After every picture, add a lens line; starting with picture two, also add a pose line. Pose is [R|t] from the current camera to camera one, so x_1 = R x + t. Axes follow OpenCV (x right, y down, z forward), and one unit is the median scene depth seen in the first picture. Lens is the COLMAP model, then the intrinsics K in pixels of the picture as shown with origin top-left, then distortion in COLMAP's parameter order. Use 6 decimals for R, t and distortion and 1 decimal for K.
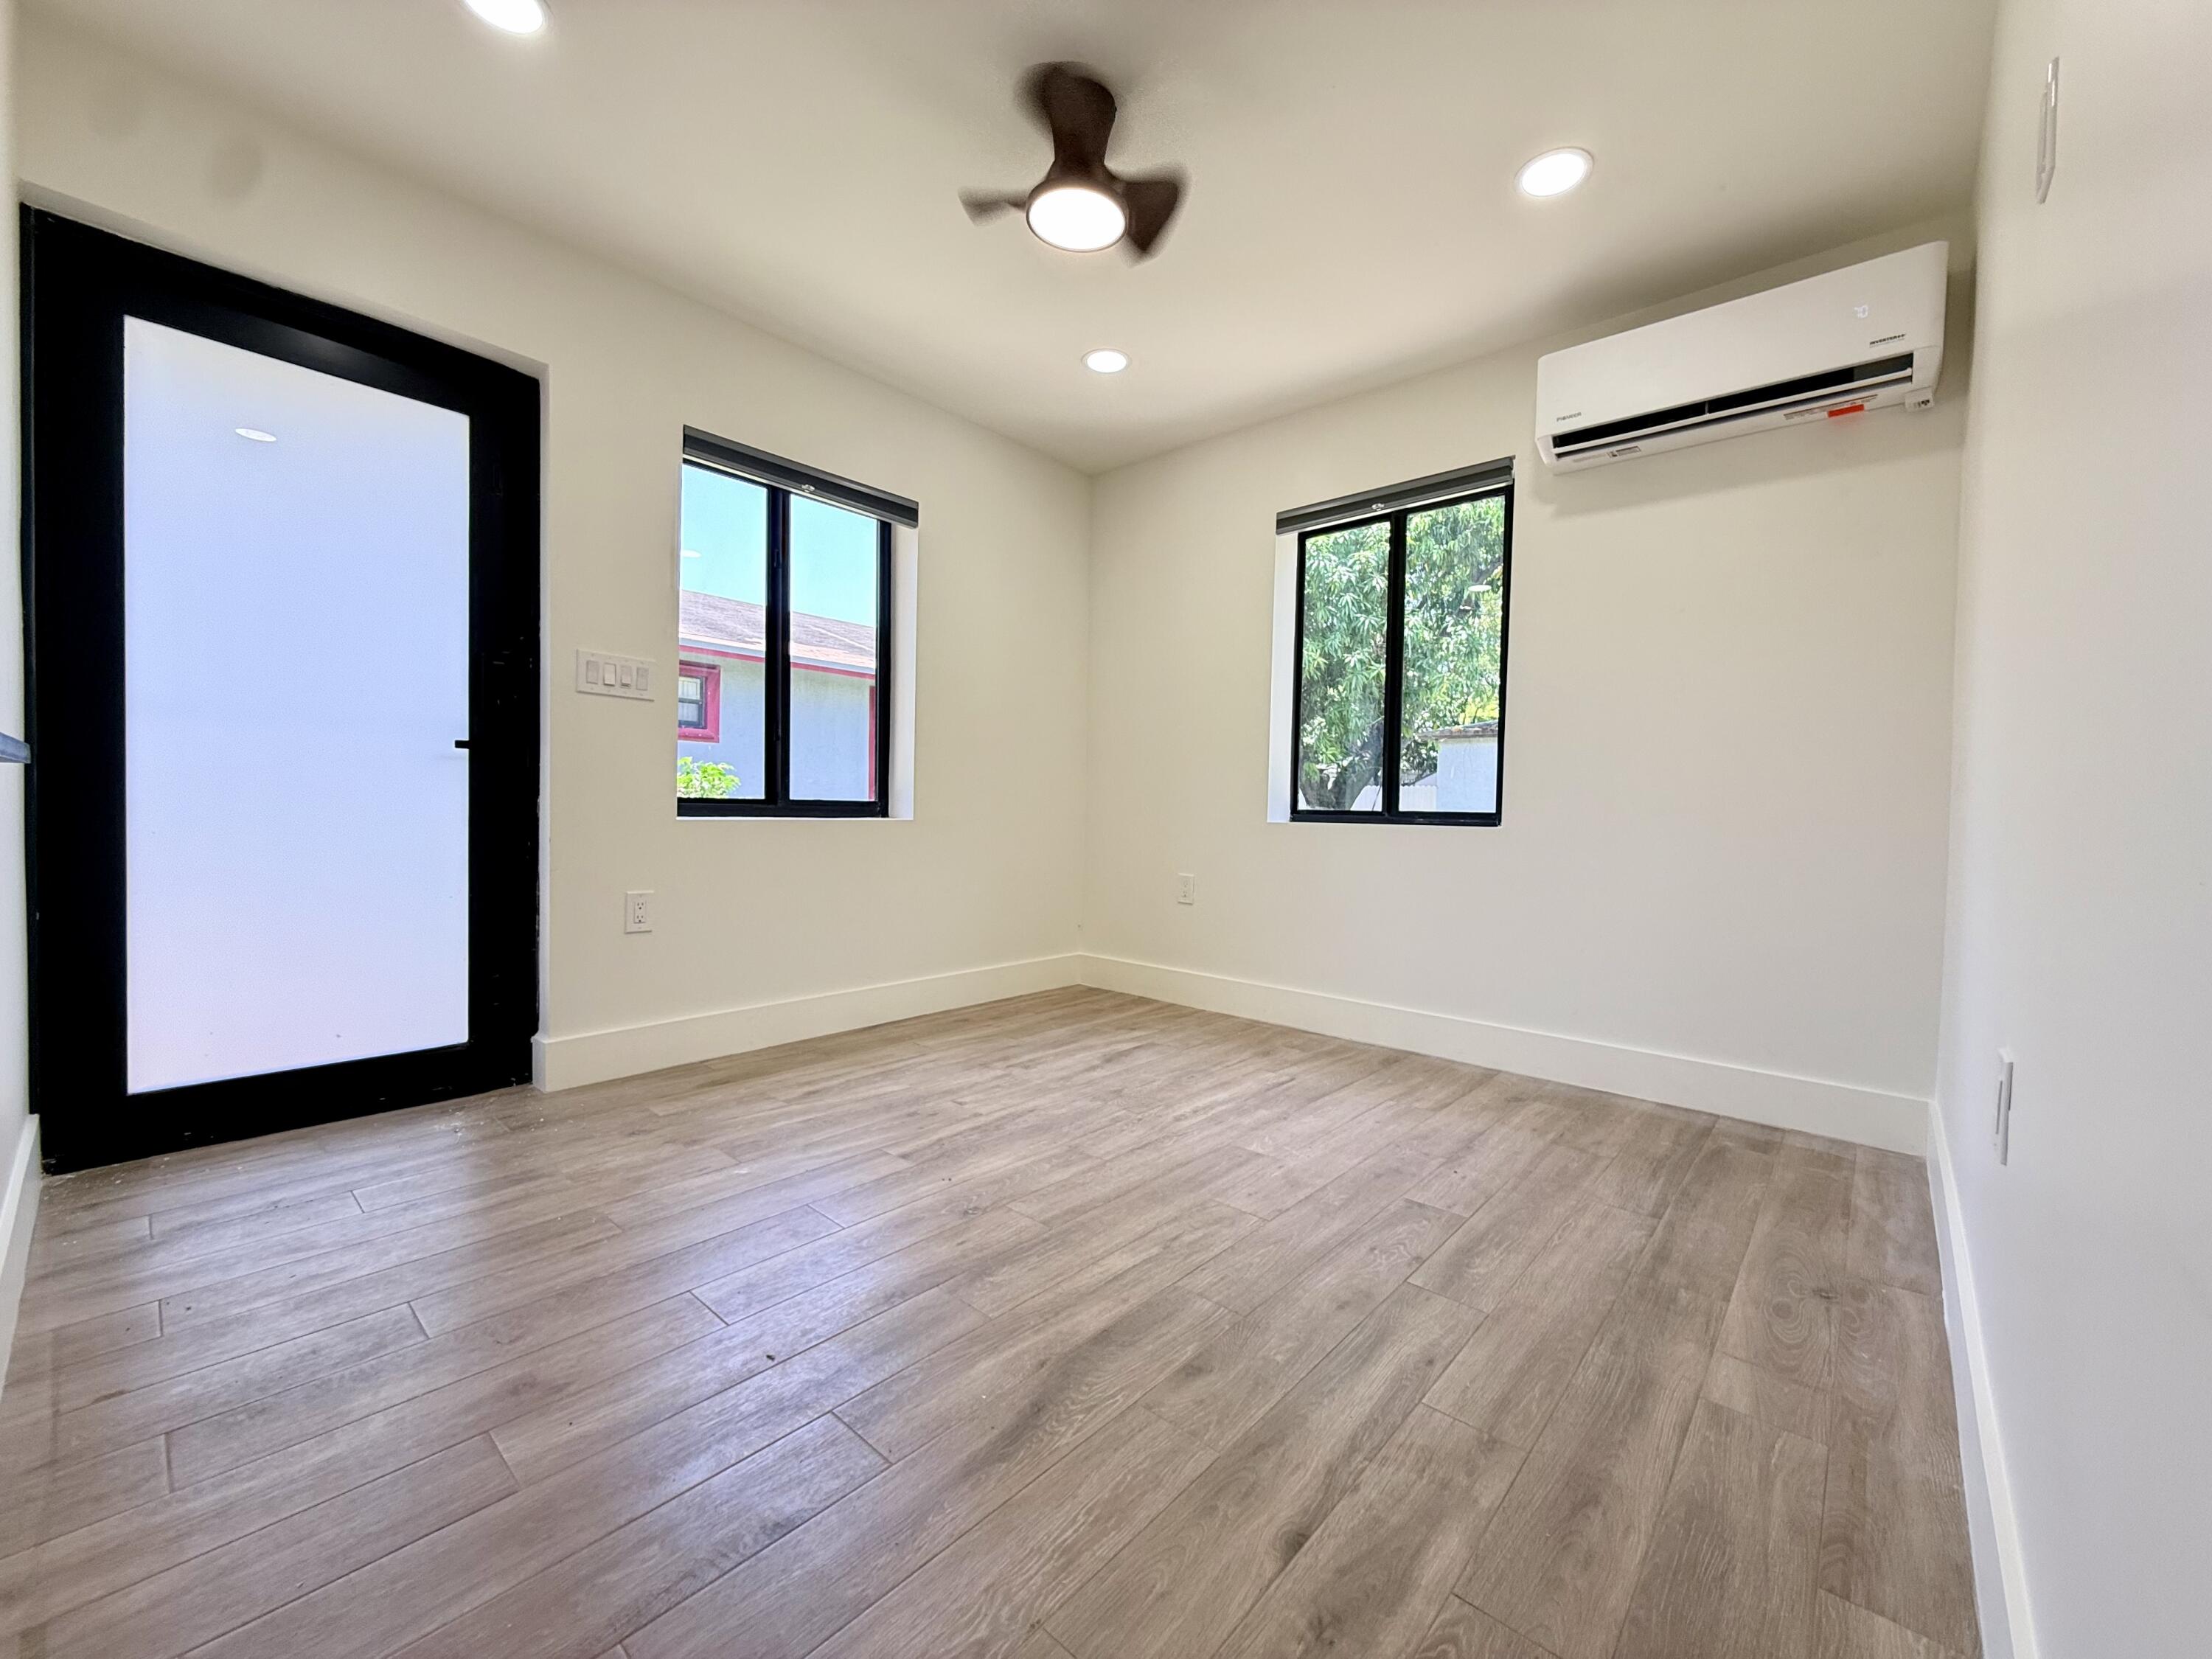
lens RADIAL K [[877.9, 0, 1110.0], [0, 877.9, 830.8], [0, 0, 1]] dist [0.001934, -0.000836]
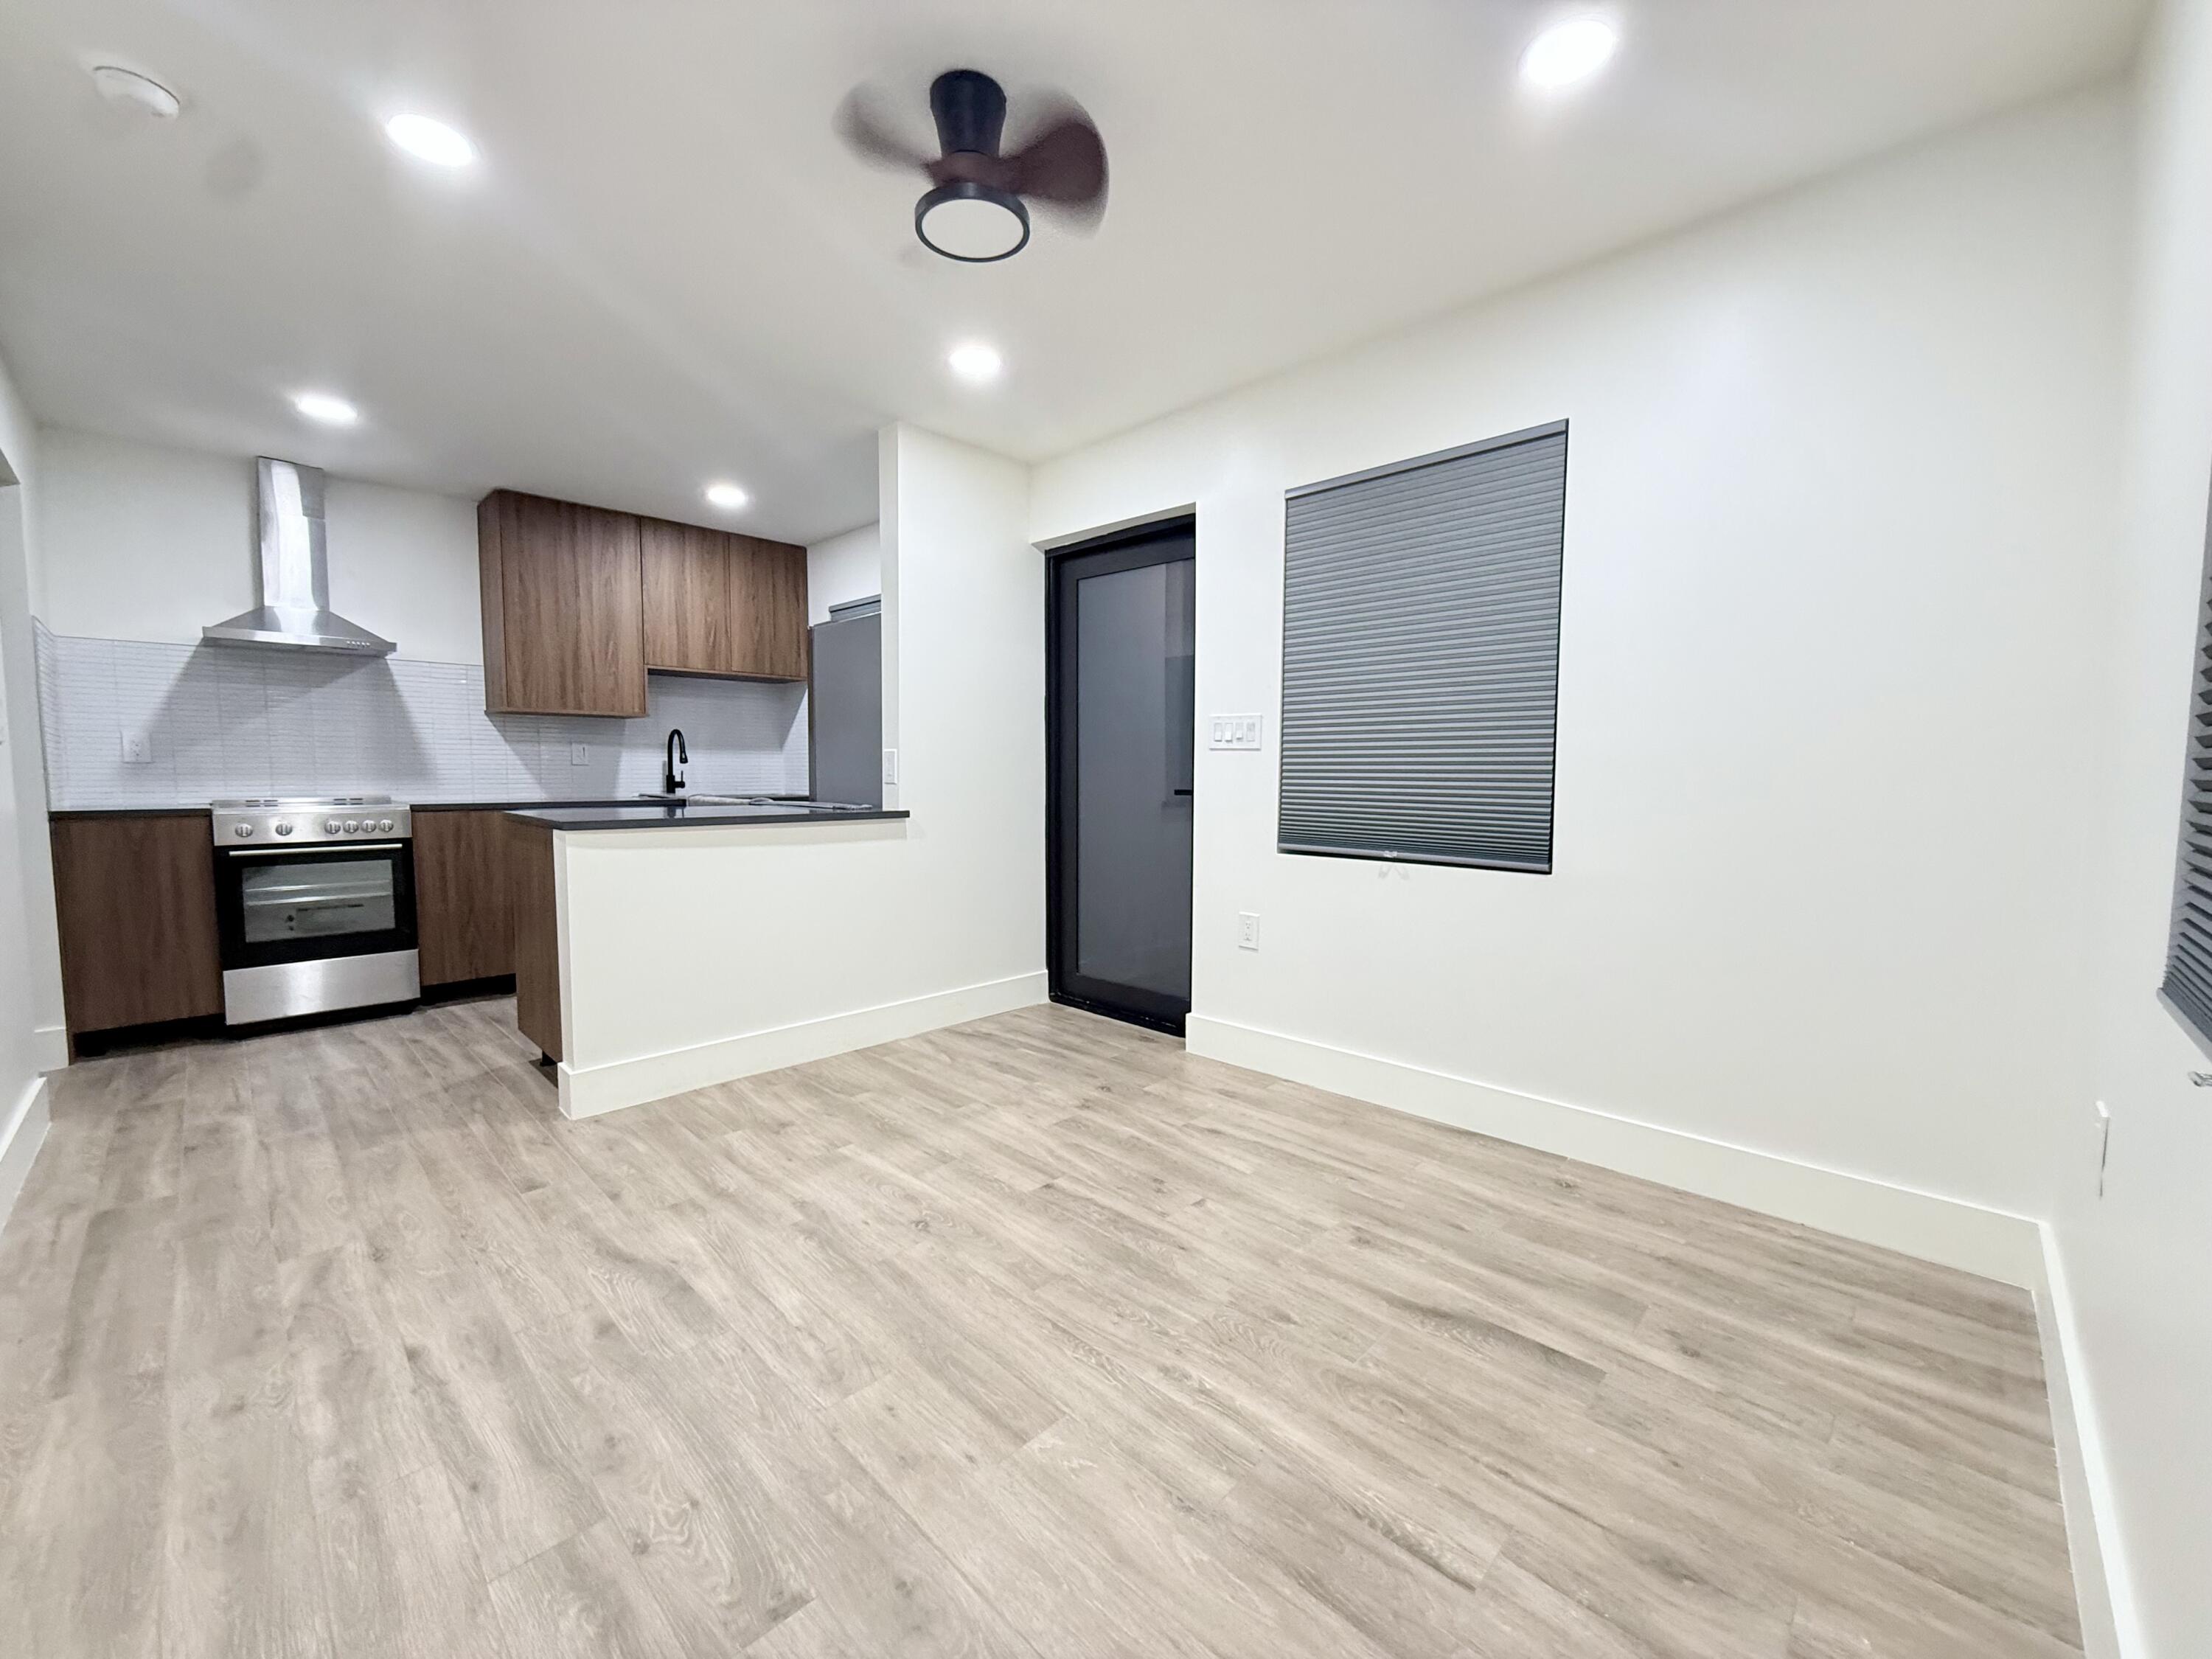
lens RADIAL K [[877.9, 0, 1108.9], [0, 877.9, 826.8], [0, 0, 1]] dist [0.001934, -0.000836]
pose [[-0.046362, 0.043237, -0.997989, 0.755505], [-0.030643, 0.998531, 0.044684, -0.110373], [0.998455, 0.032653, -0.044969, 1.024835]]
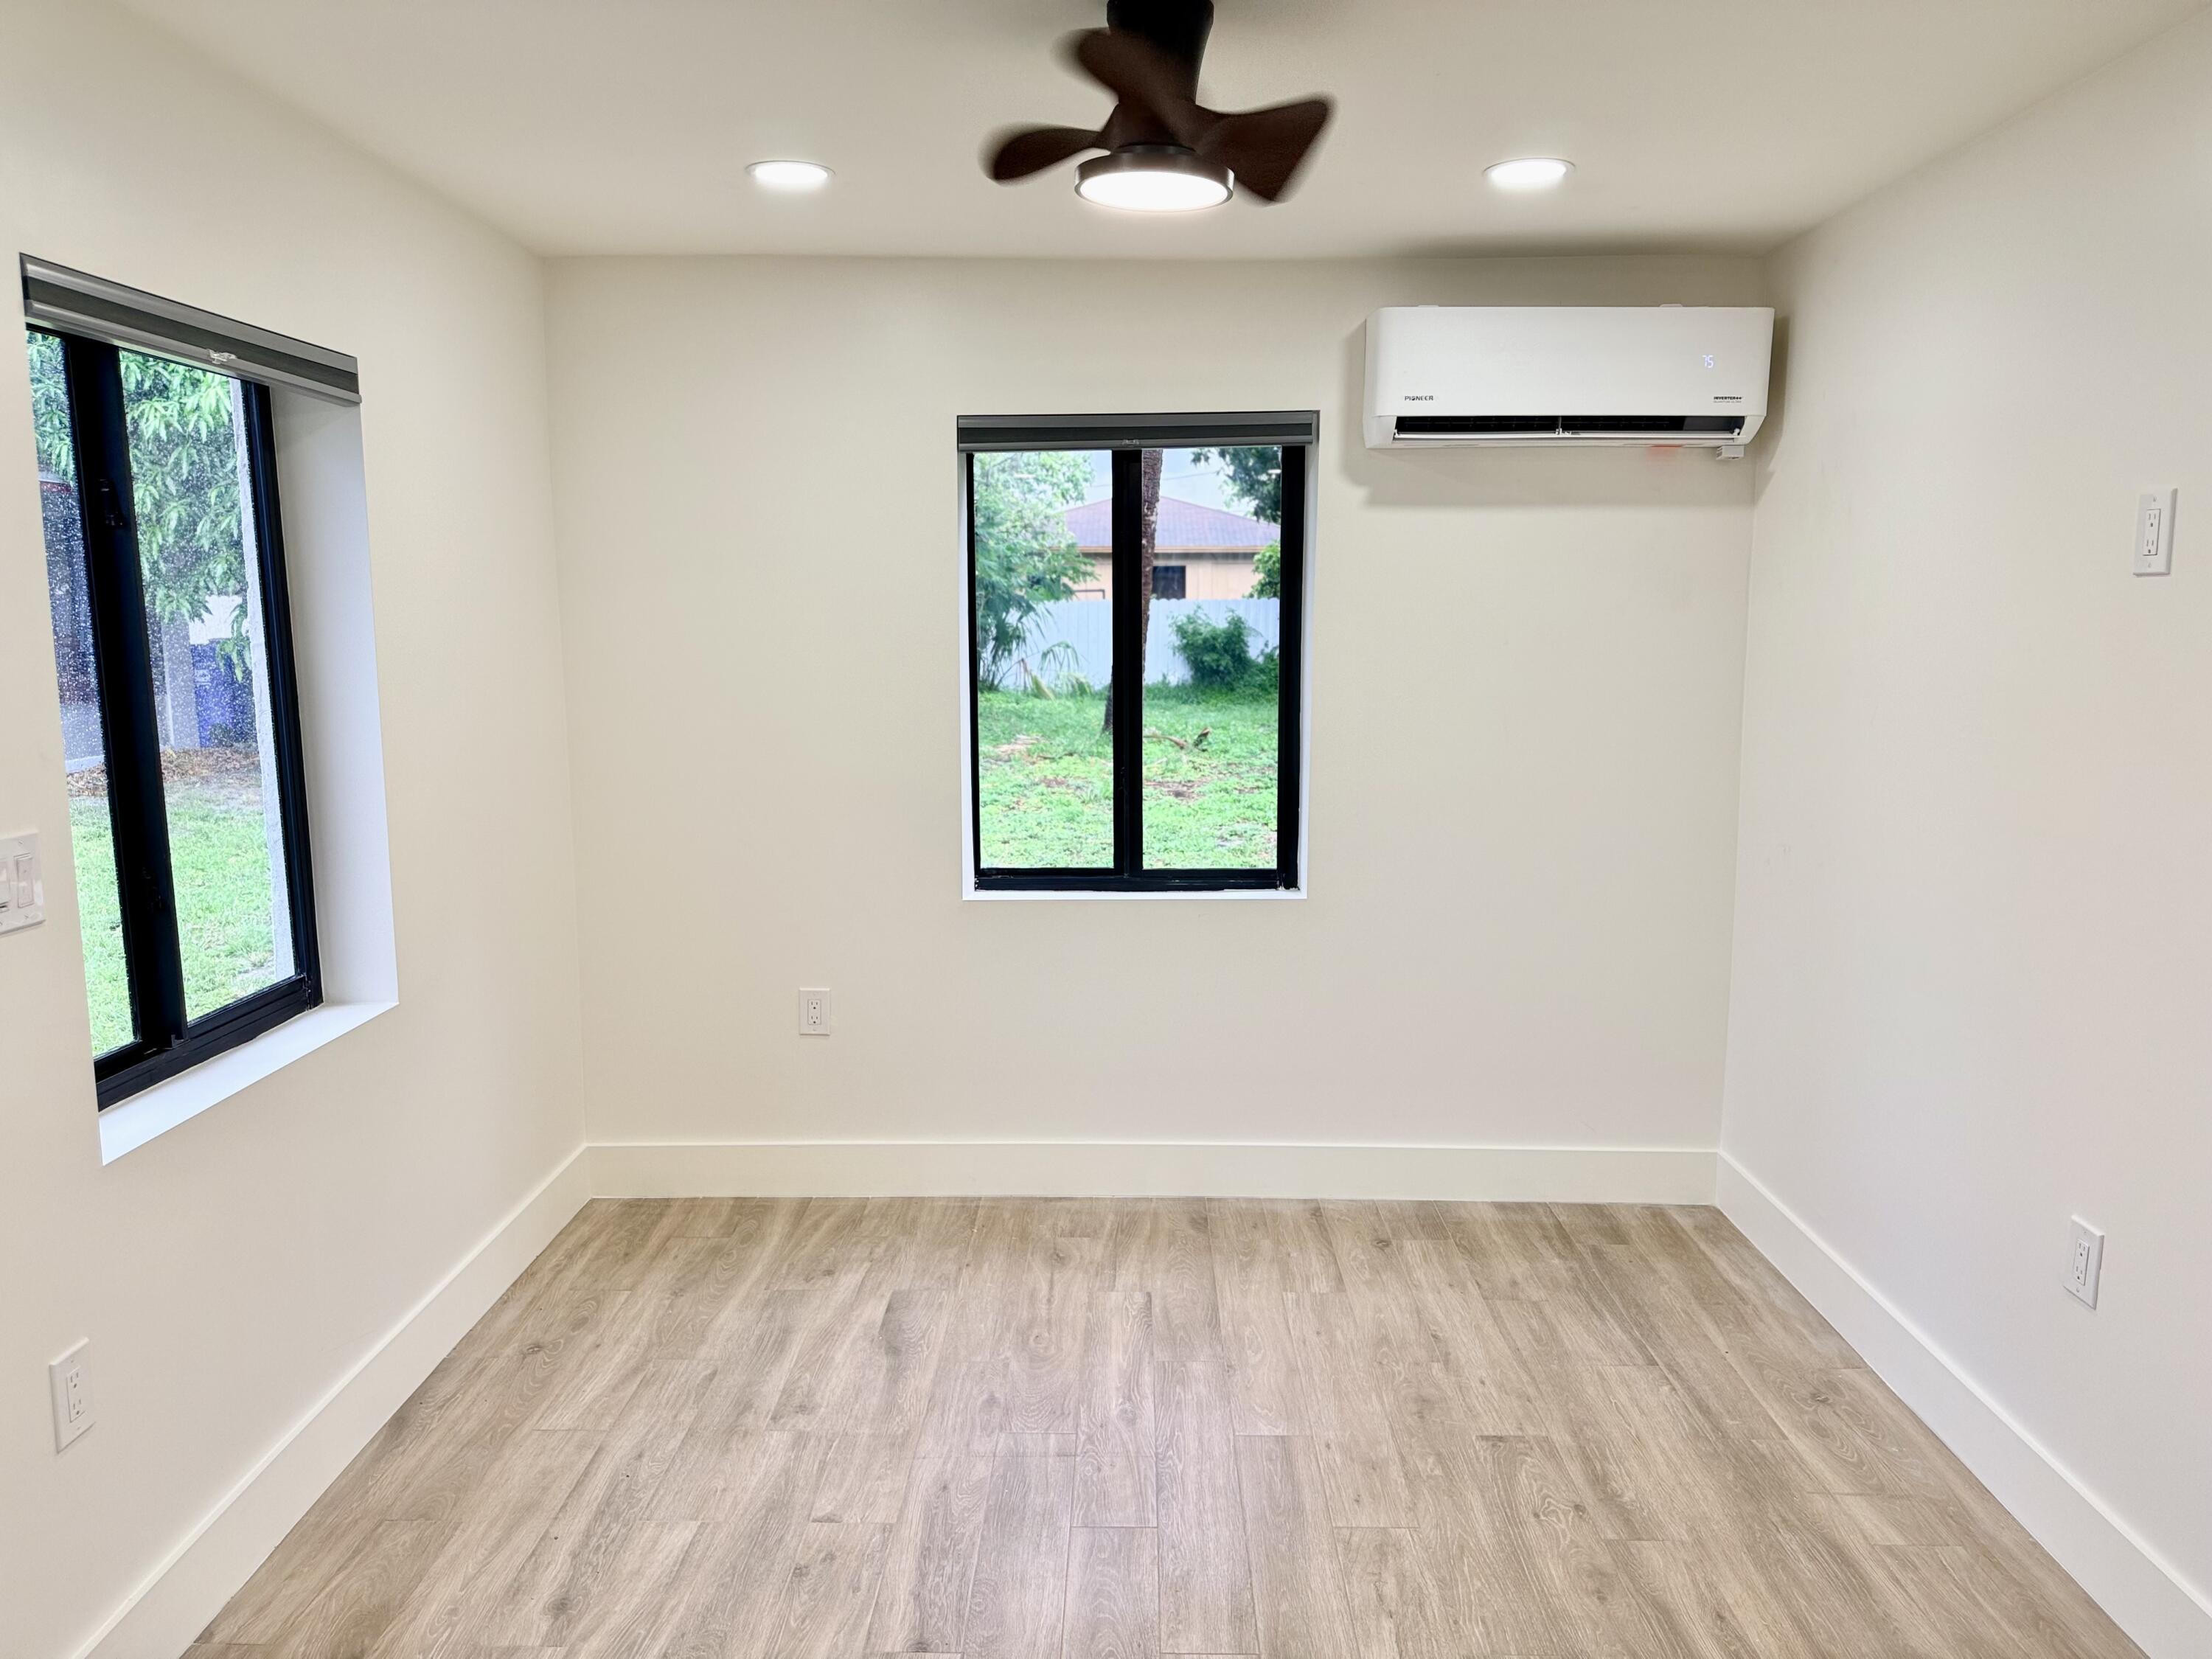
lens RADIAL K [[1571.7, 0, 1102.7], [0, 1571.7, 820.5], [0, 0, 1]] dist [0.056332, -0.071666]
pose [[0.762940, -0.112647, 0.636579, -0.735468], [0.035485, 0.990514, 0.132749, -0.338236], [-0.645495, -0.078690, 0.759700, 0.086562]]
